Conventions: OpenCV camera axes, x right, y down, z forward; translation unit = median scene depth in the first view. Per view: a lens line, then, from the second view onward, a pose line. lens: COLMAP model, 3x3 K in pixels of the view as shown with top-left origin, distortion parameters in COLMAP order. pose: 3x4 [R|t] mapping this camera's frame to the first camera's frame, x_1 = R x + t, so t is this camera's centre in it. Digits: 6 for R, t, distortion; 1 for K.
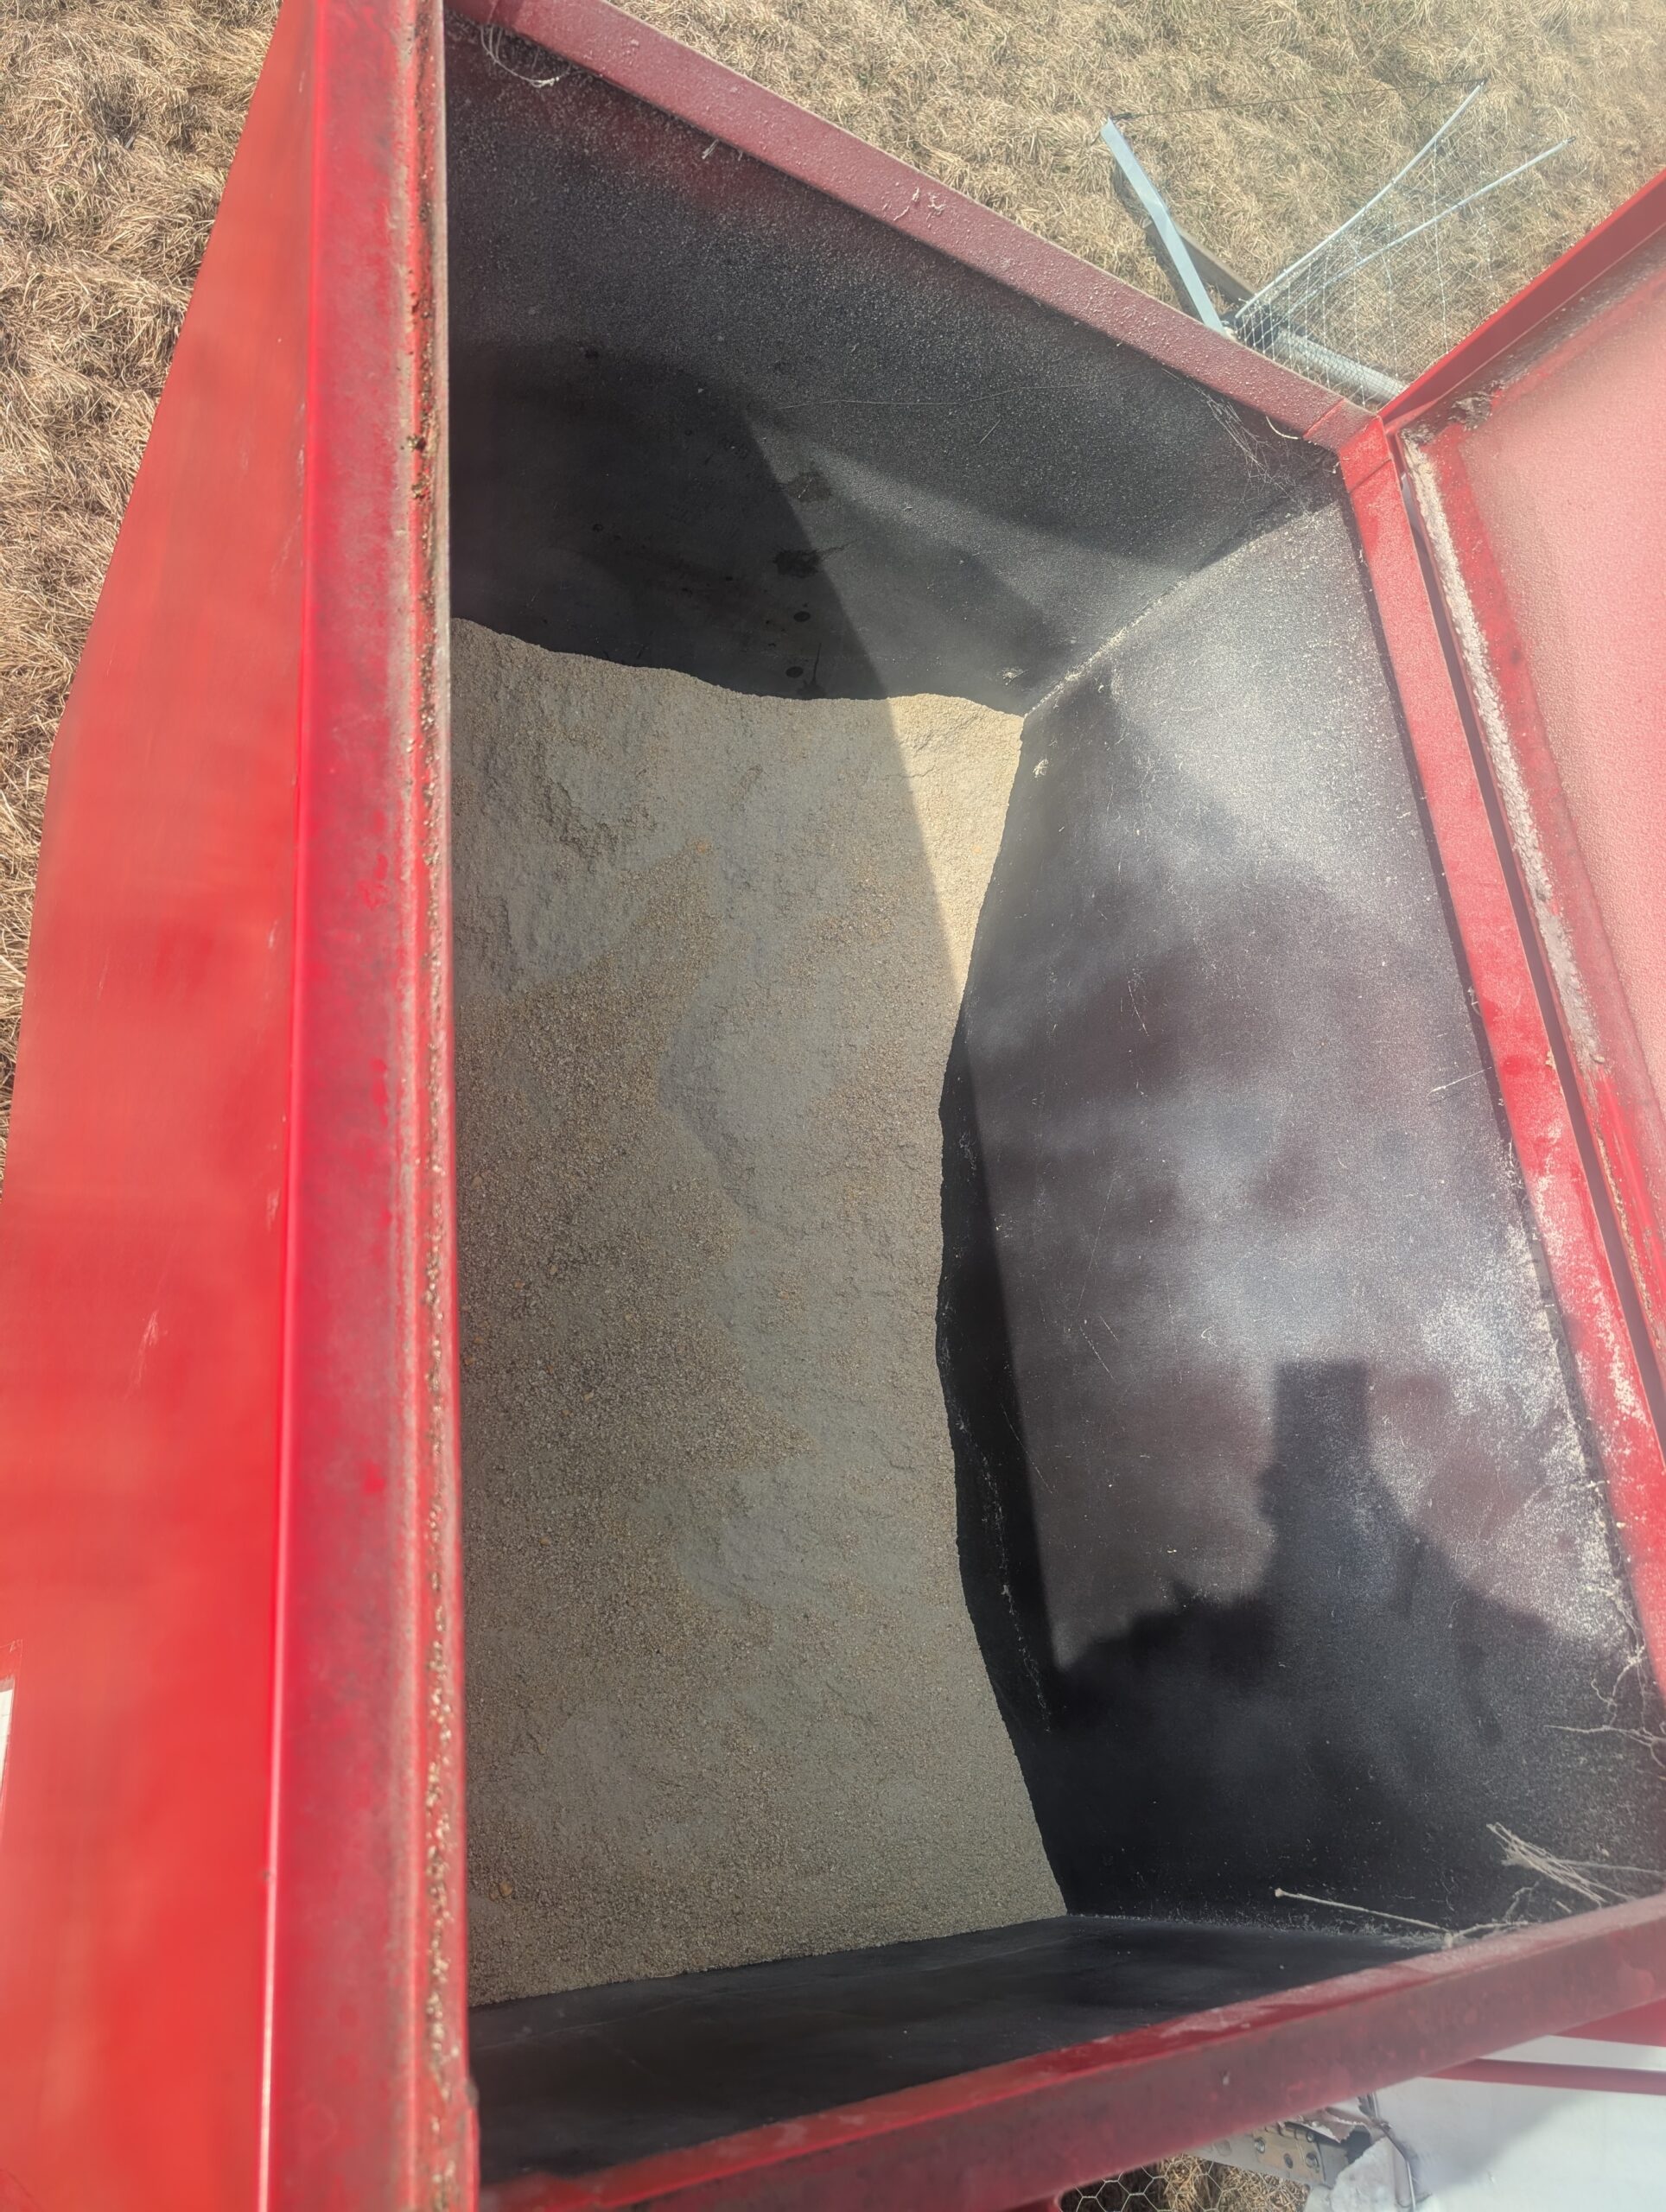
lens RADIAL K [[1648.7, 0, 837.9], [0, 1648.7, 1104.1], [0, 0, 1]] dist [0.009868, 0.004198]
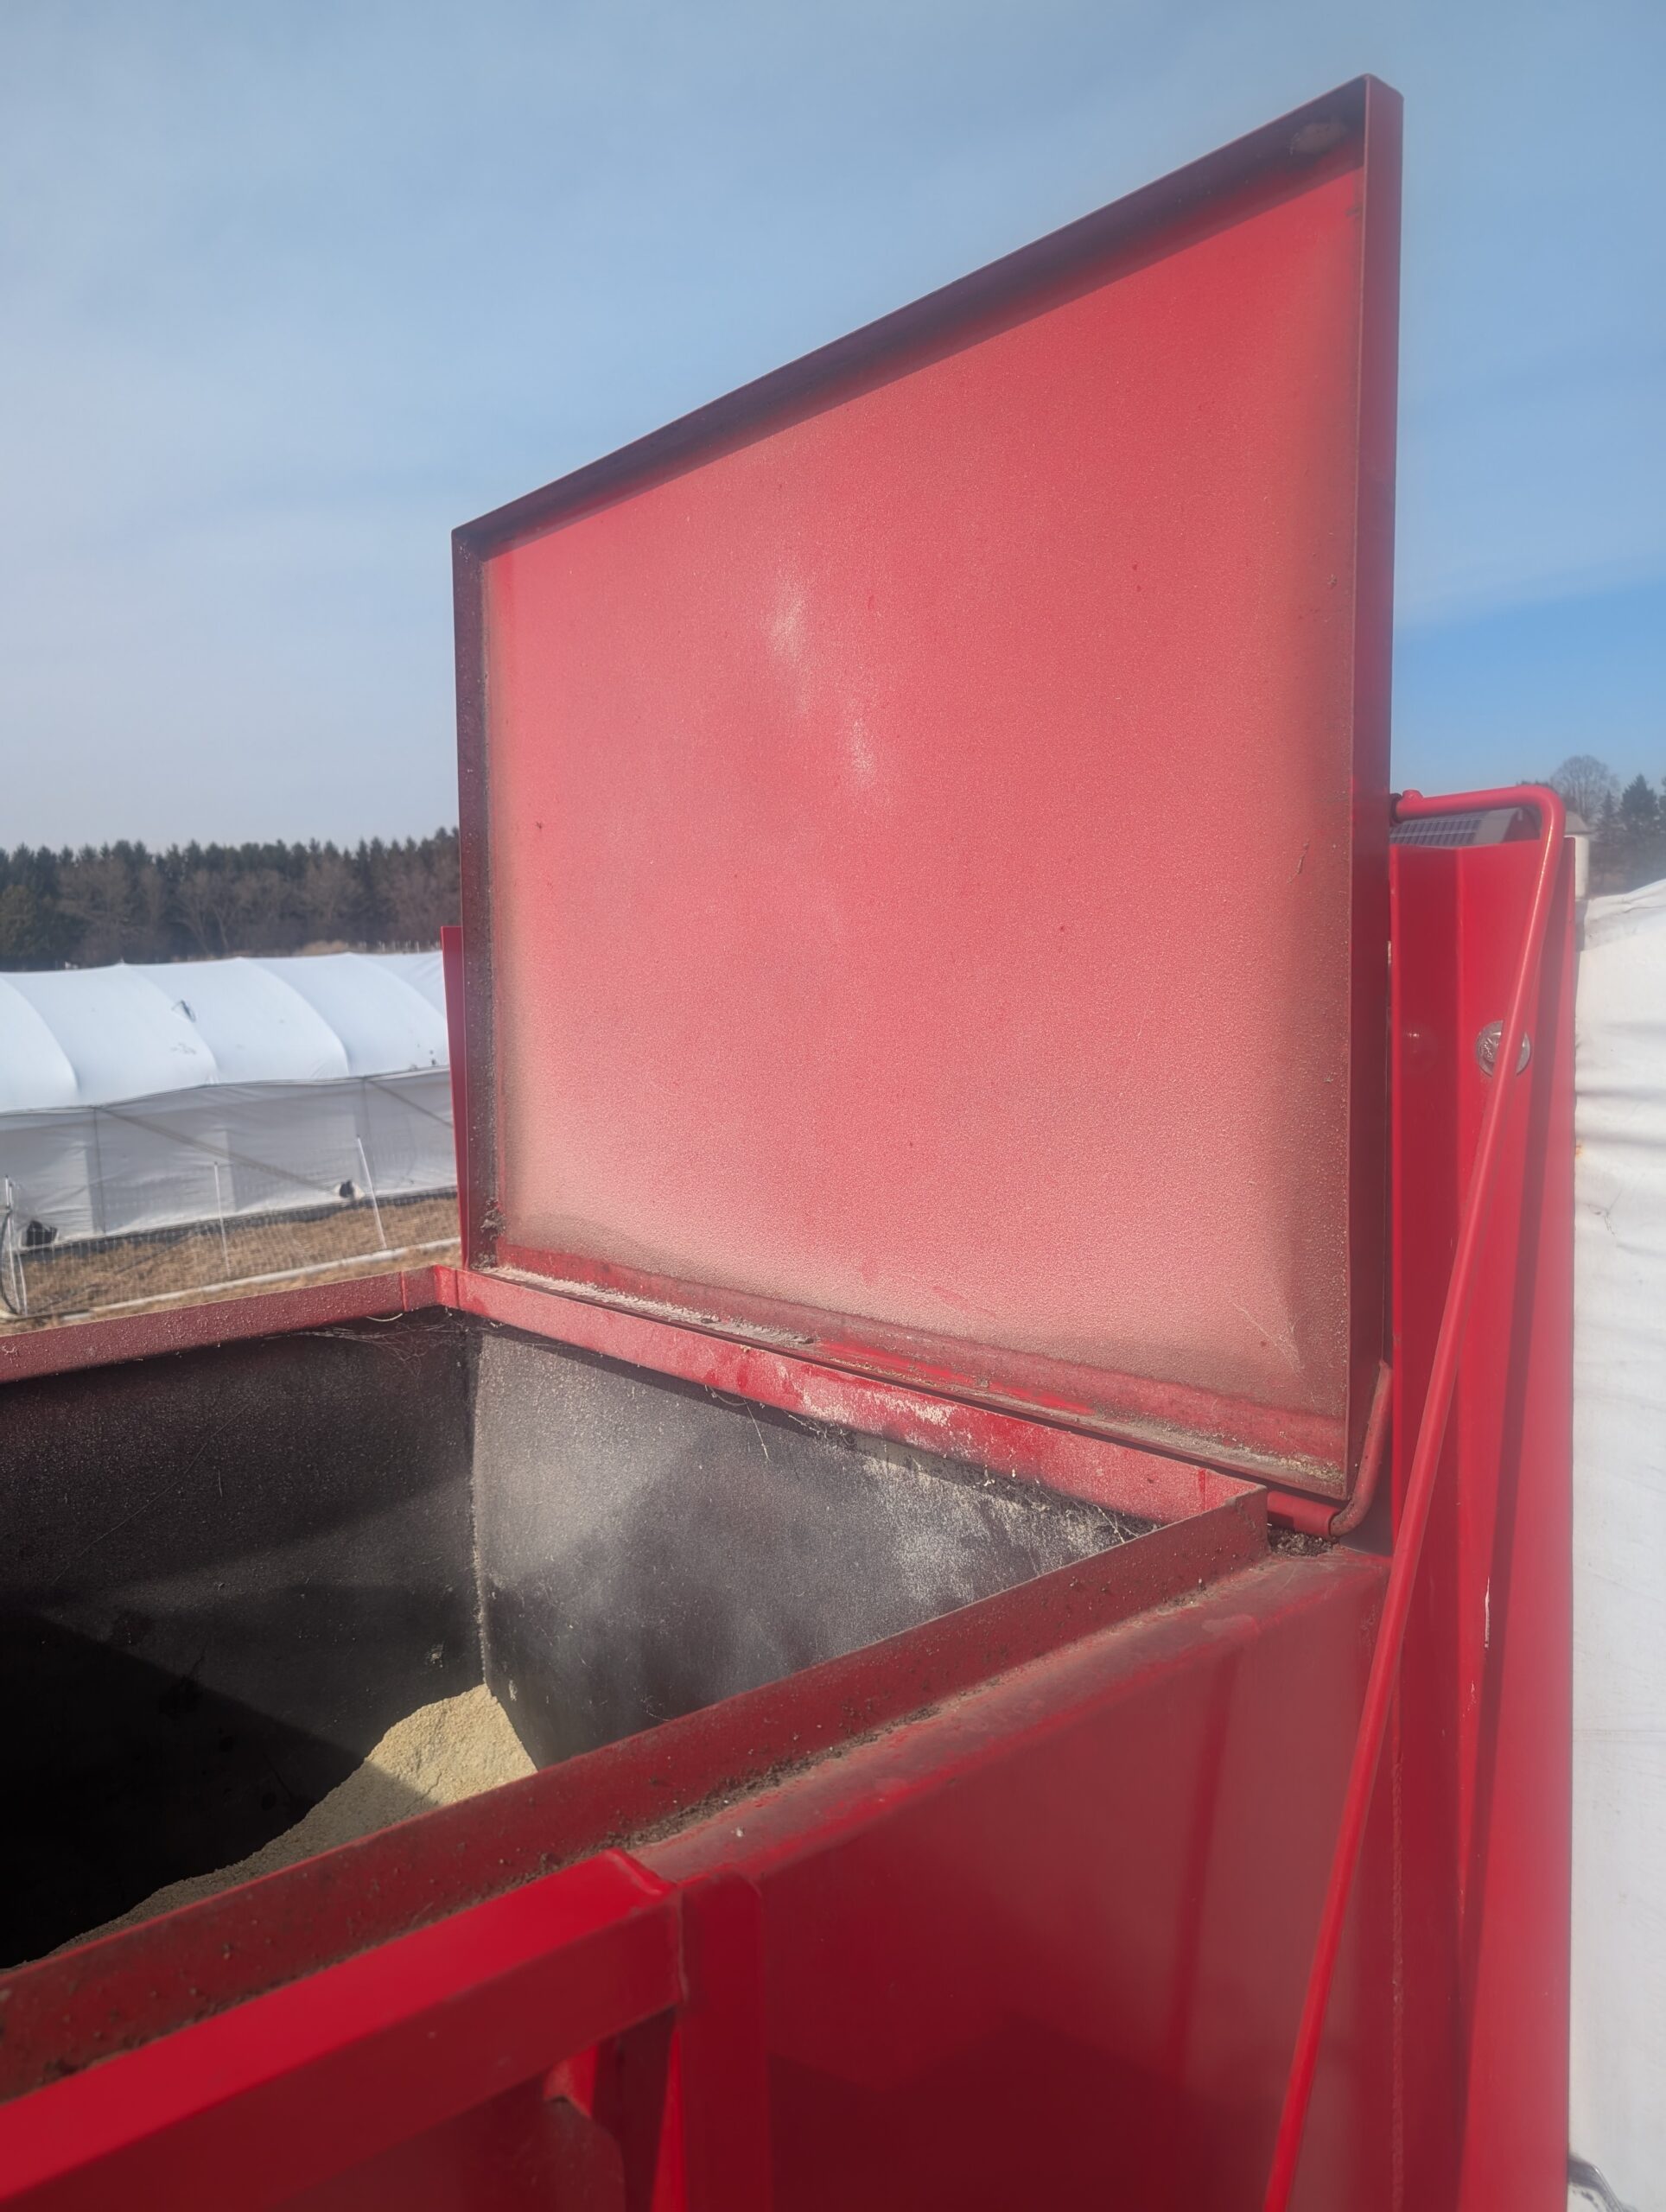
lens RADIAL K [[1648.7, 0, 833.1], [0, 1648.7, 1094.0], [0, 0, 1]] dist [0.009868, 0.004198]
pose [[0.686585, -0.607136, 0.399983, 0.085600], [0.687207, 0.362310, -0.629665, 0.571607], [0.237375, 0.707190, 0.665985, 0.064293]]
